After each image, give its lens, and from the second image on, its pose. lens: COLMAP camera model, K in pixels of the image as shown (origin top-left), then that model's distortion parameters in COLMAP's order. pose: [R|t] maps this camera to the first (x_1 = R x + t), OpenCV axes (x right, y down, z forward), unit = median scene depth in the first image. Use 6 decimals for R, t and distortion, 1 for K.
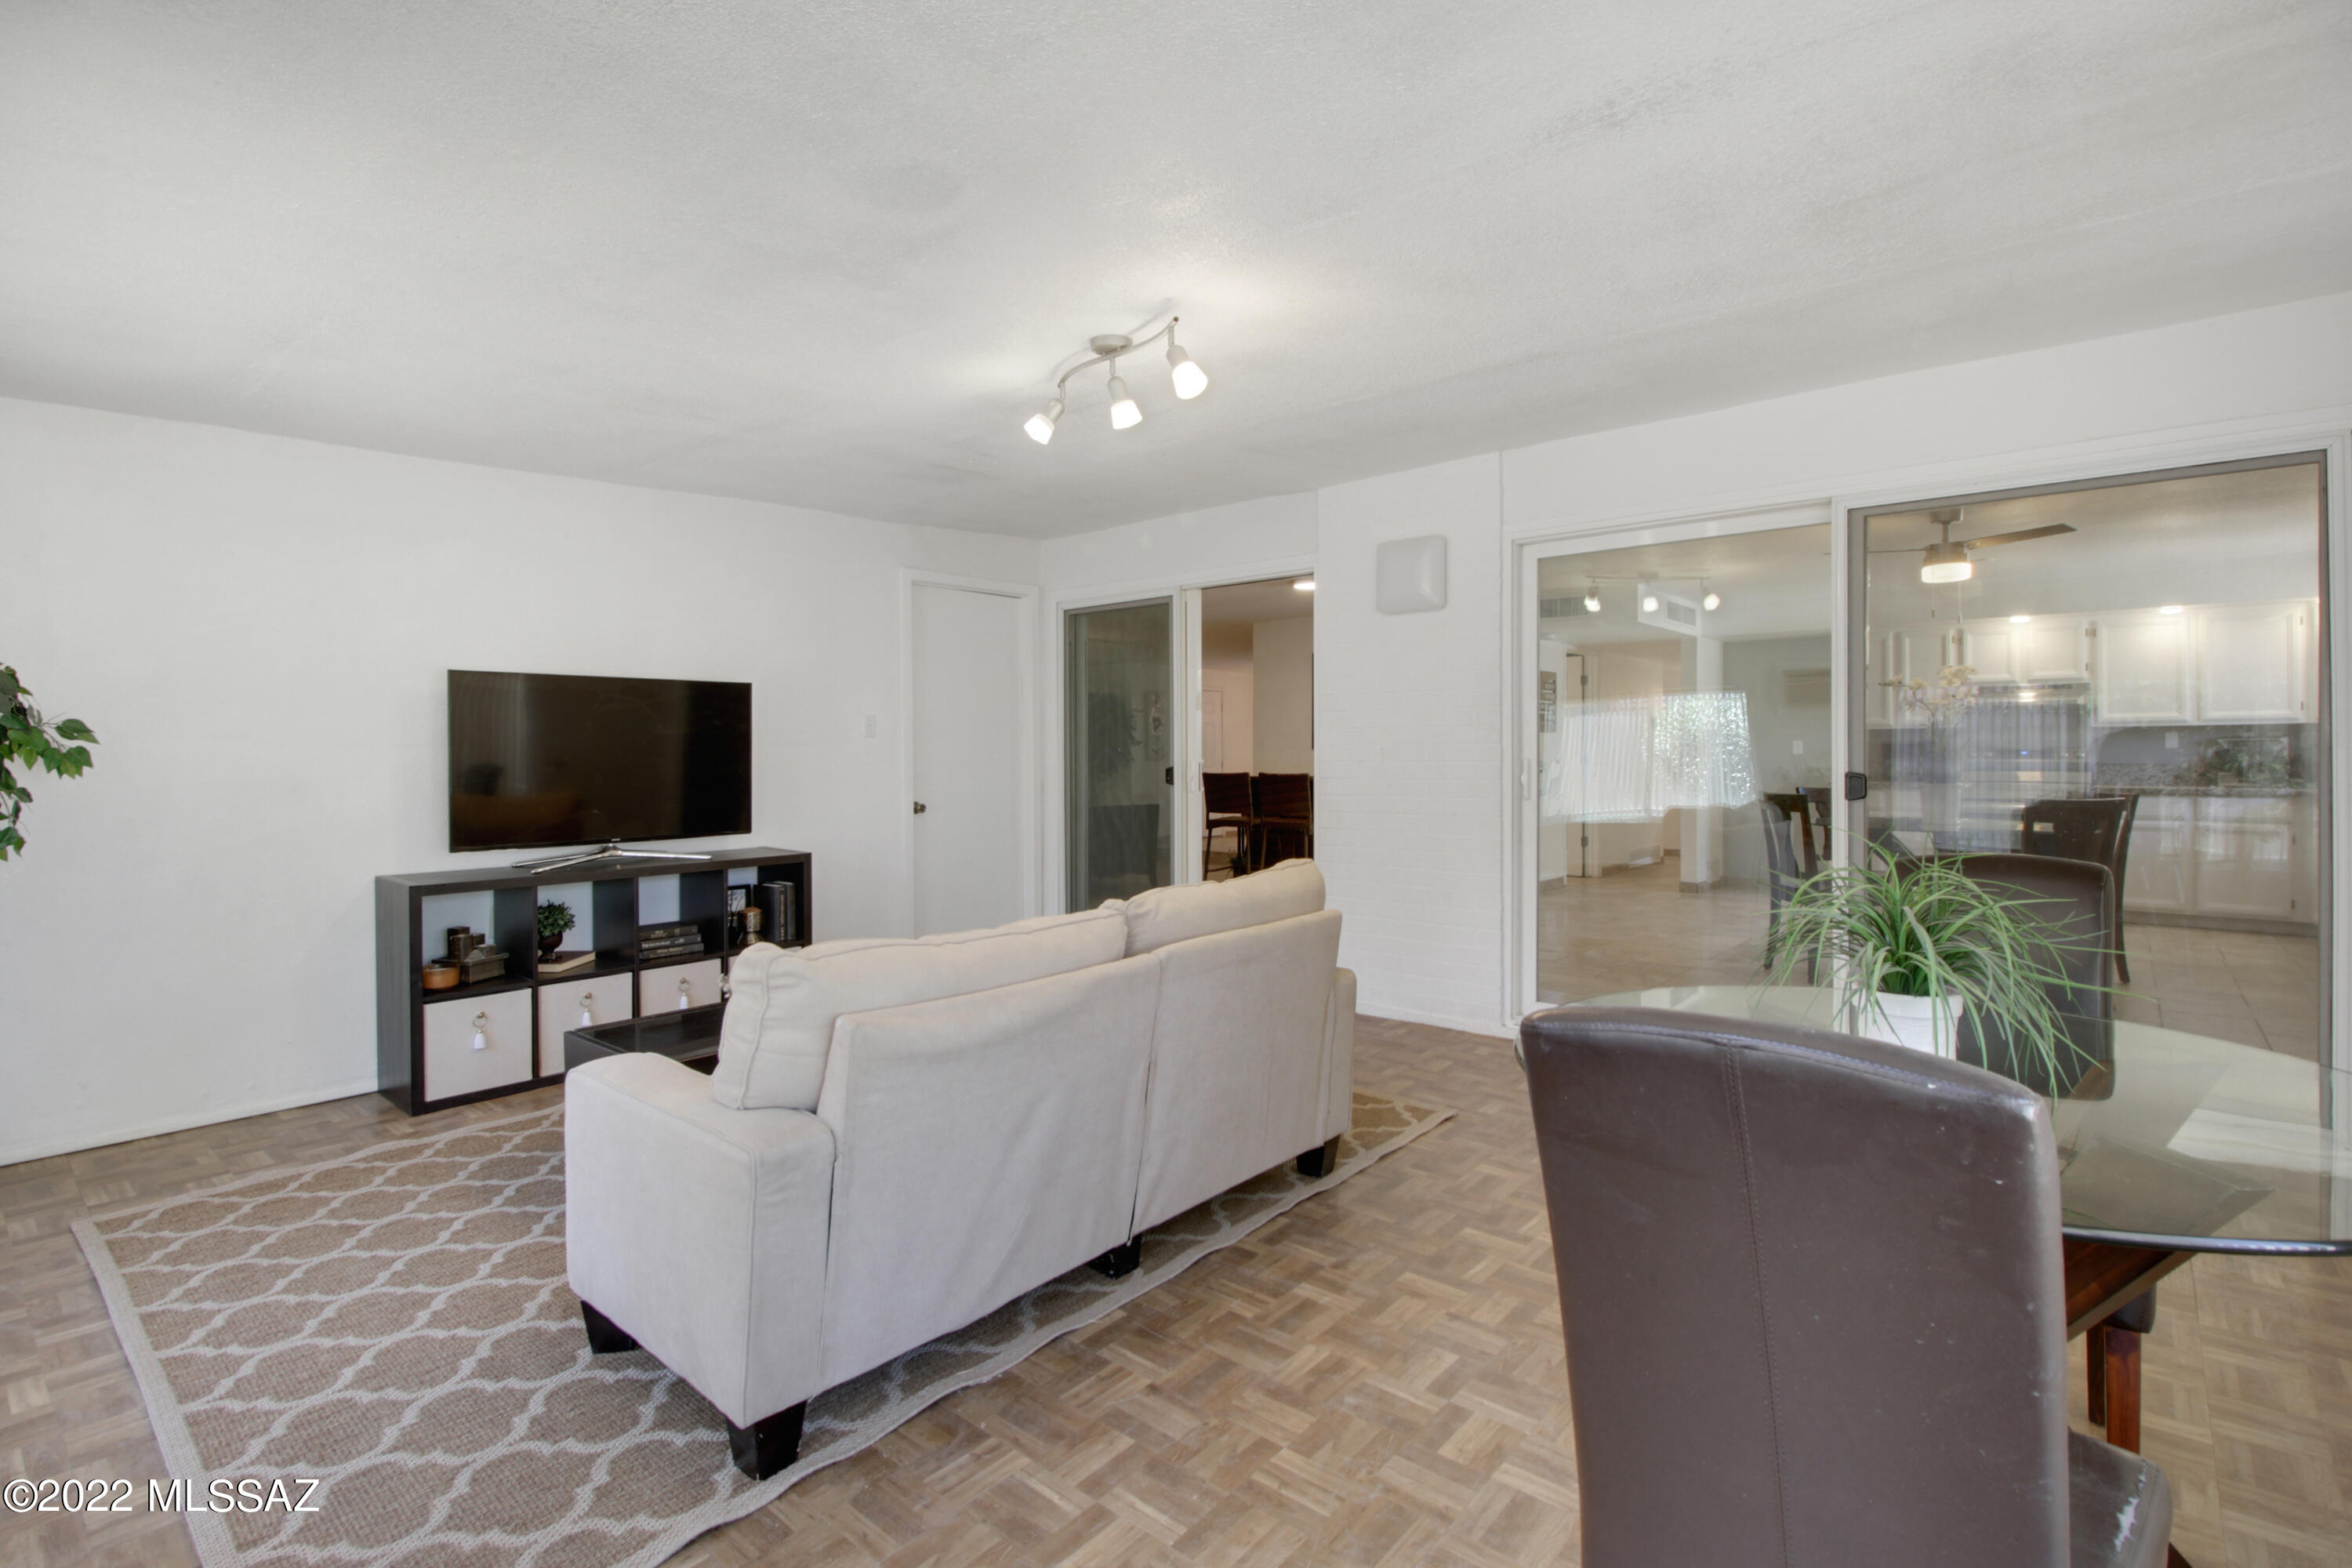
lens RADIAL K [[1103.8, 0, 1161.4], [0, 1103.8, 769.2], [0, 0, 1]] dist [-0.010346, -0.000195]
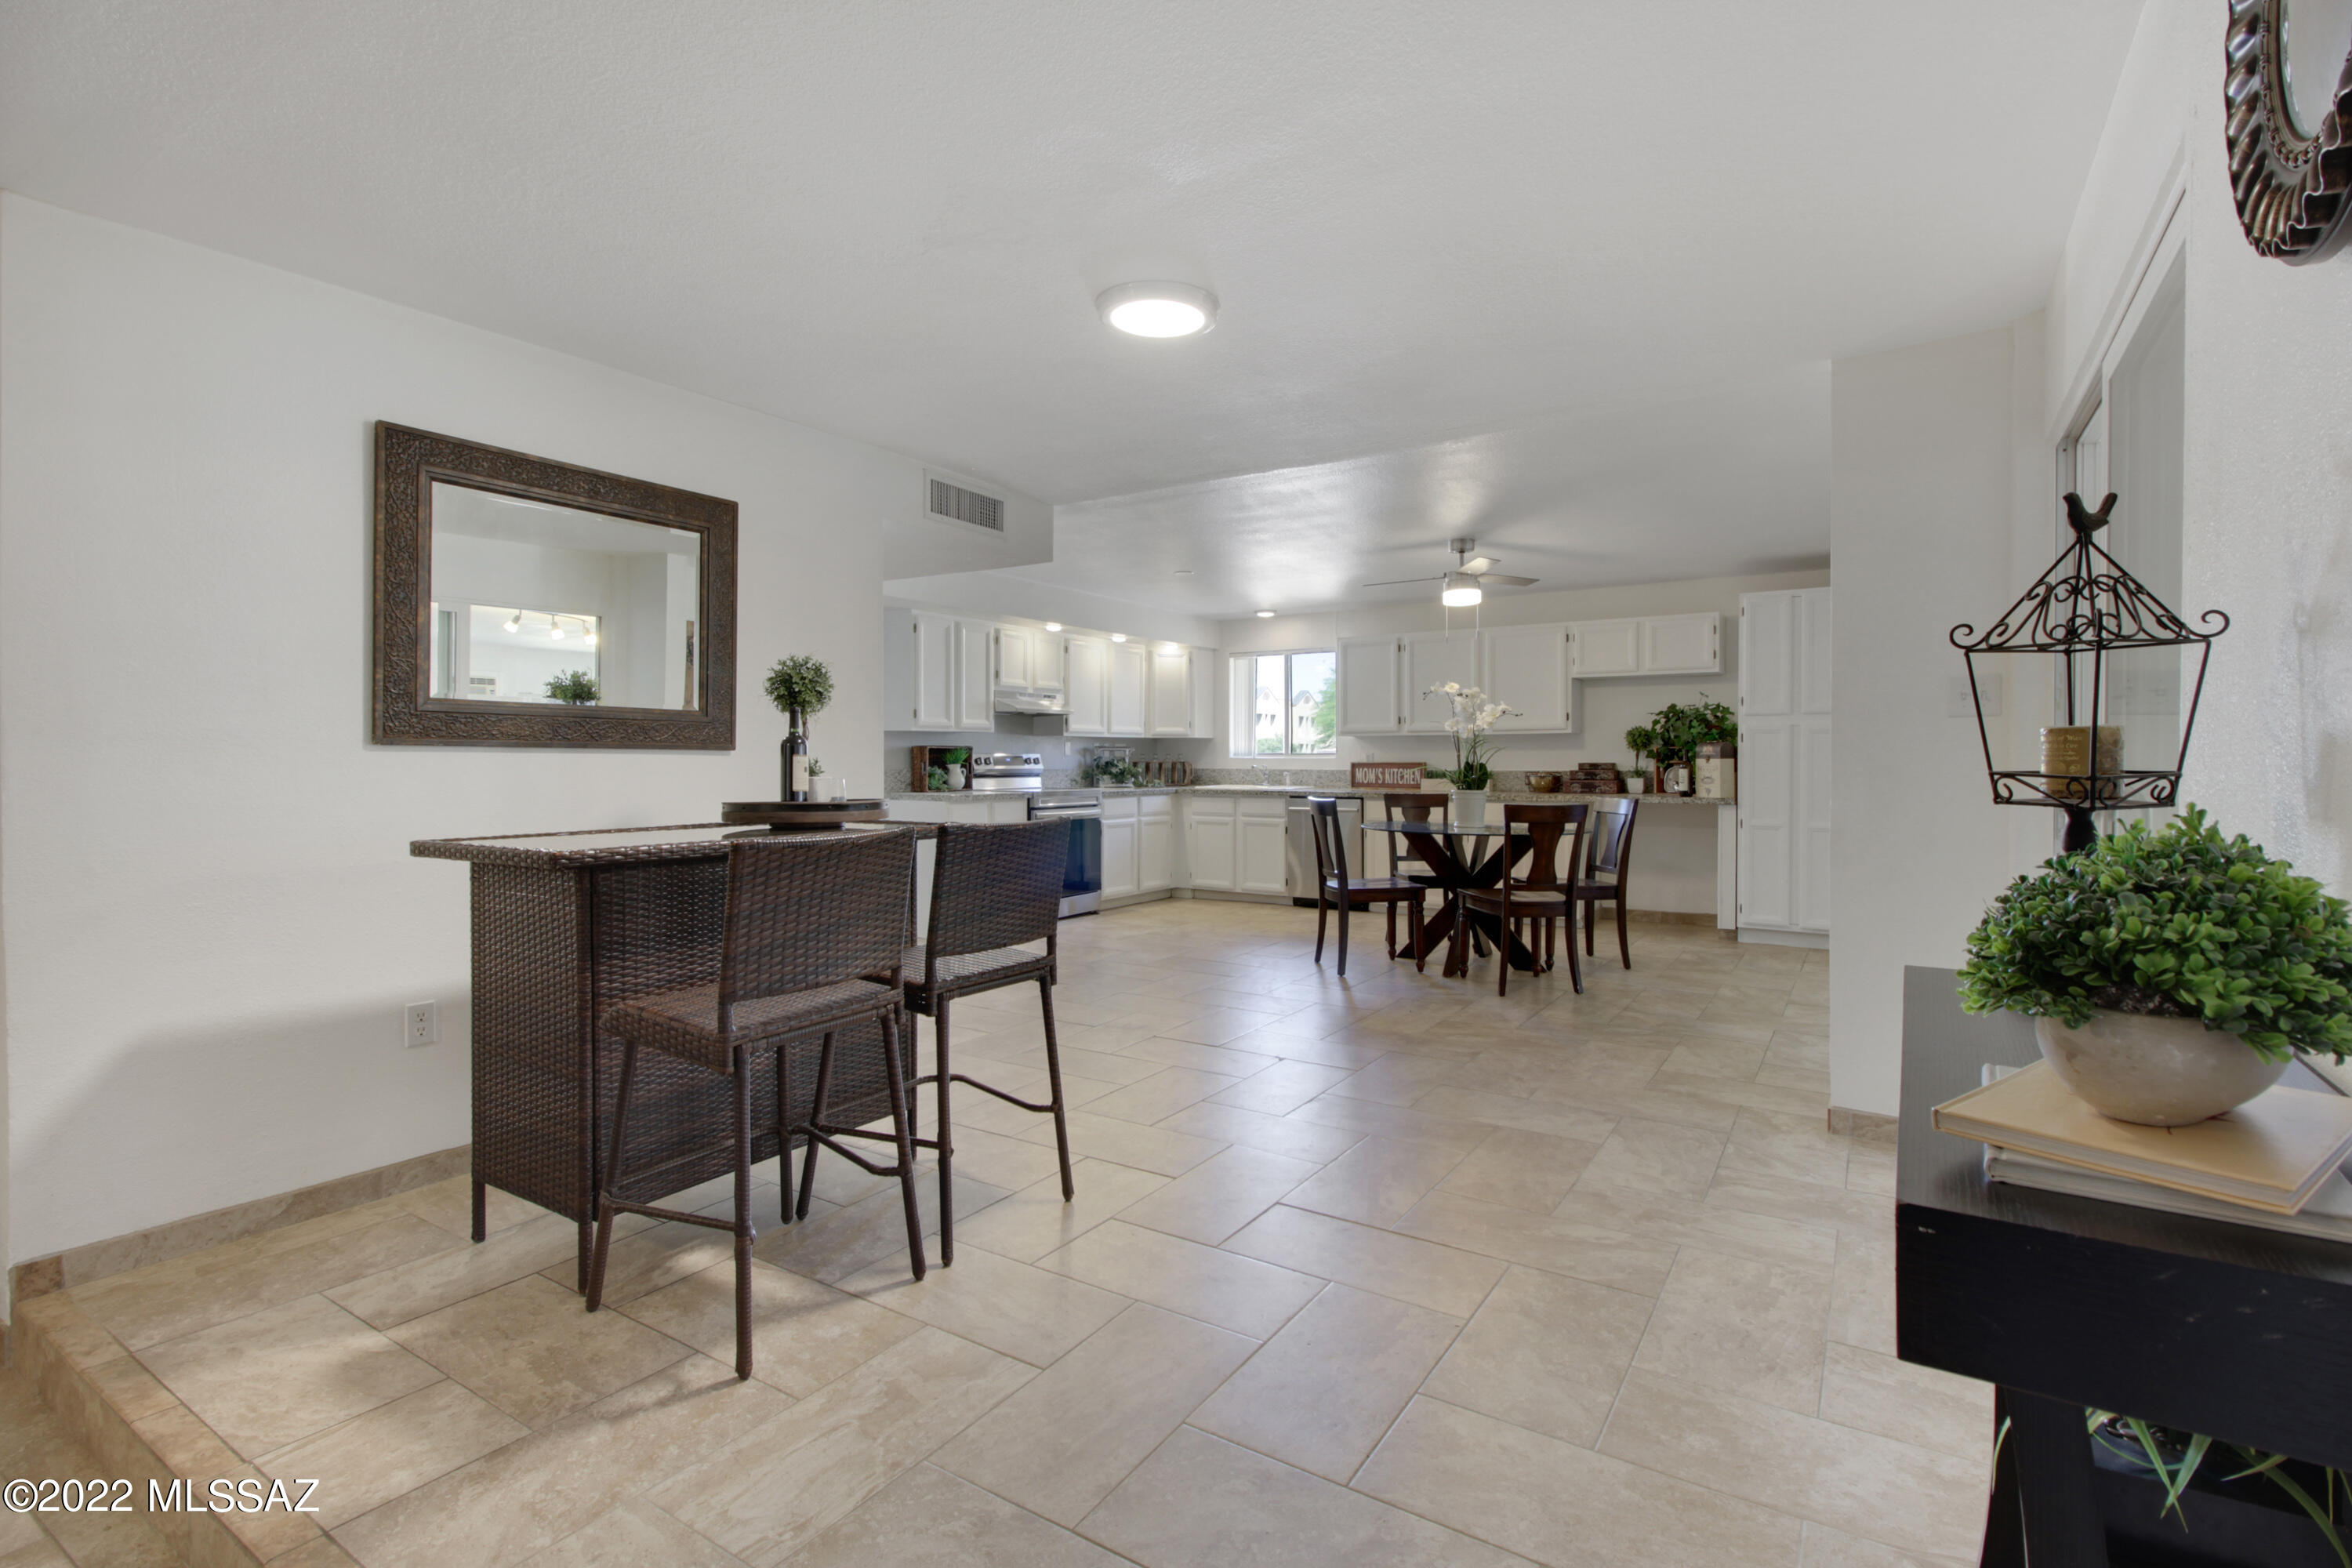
lens RADIAL K [[1114.4, 0, 1165.5], [0, 1114.4, 757.2], [0, 0, 1]] dist [0.011164, 0.000077]
pose [[-0.137405, 0.007503, 0.990487, -0.261110], [0.004756, 0.999965, -0.006915, -0.009237], [-0.990504, 0.003760, -0.137436, 1.057667]]
